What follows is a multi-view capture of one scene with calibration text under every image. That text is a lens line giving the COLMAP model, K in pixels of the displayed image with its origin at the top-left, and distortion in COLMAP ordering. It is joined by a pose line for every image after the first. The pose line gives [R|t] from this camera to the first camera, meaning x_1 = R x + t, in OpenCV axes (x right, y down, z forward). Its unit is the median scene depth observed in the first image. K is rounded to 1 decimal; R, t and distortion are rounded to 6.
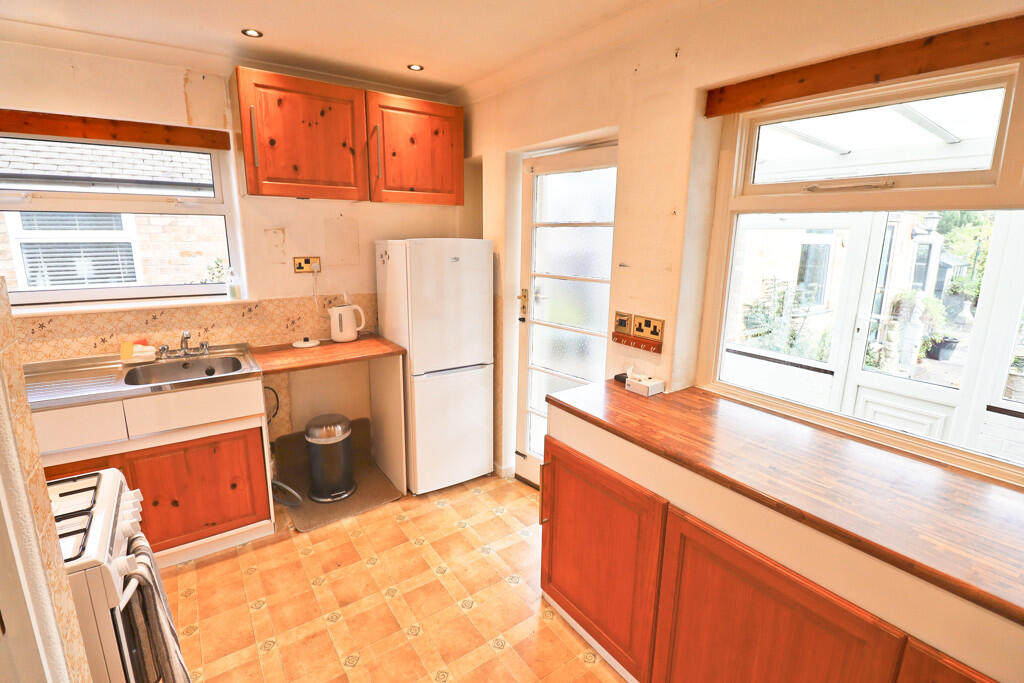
lens RADIAL K [[471.1, 0, 510.7], [0, 471.1, 338.8], [0, 0, 1]] dist [-0.014042, -0.006596]
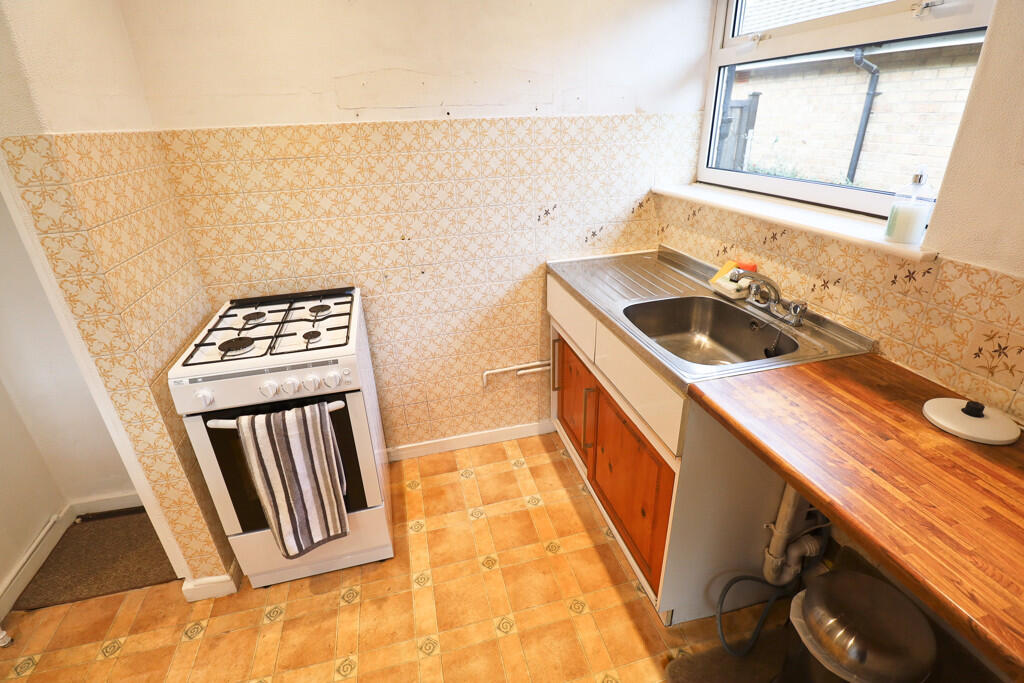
lens RADIAL K [[471.1, 0, 511.2], [0, 471.1, 332.4], [0, 0, 1]] dist [-0.014042, -0.006596]
pose [[-0.358881, 0.378274, -0.853295, -0.068485], [-0.177977, 0.869690, 0.460396, -0.157750], [0.916258, 0.317095, -0.244791, 0.873577]]
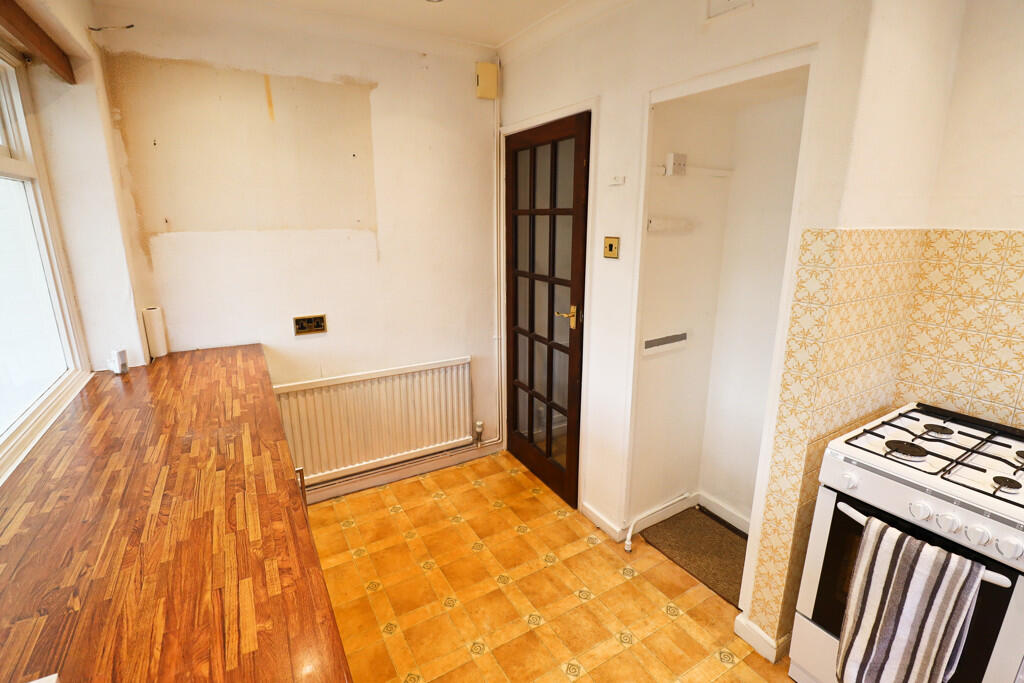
lens RADIAL K [[471.1, 0, 510.5], [0, 471.1, 335.5], [0, 0, 1]] dist [-0.014042, -0.006596]
pose [[-0.996184, -0.032156, 0.081133, -0.017373], [0.007255, 0.895915, 0.444167, -0.176892], [-0.086970, 0.443061, -0.892263, 0.886117]]
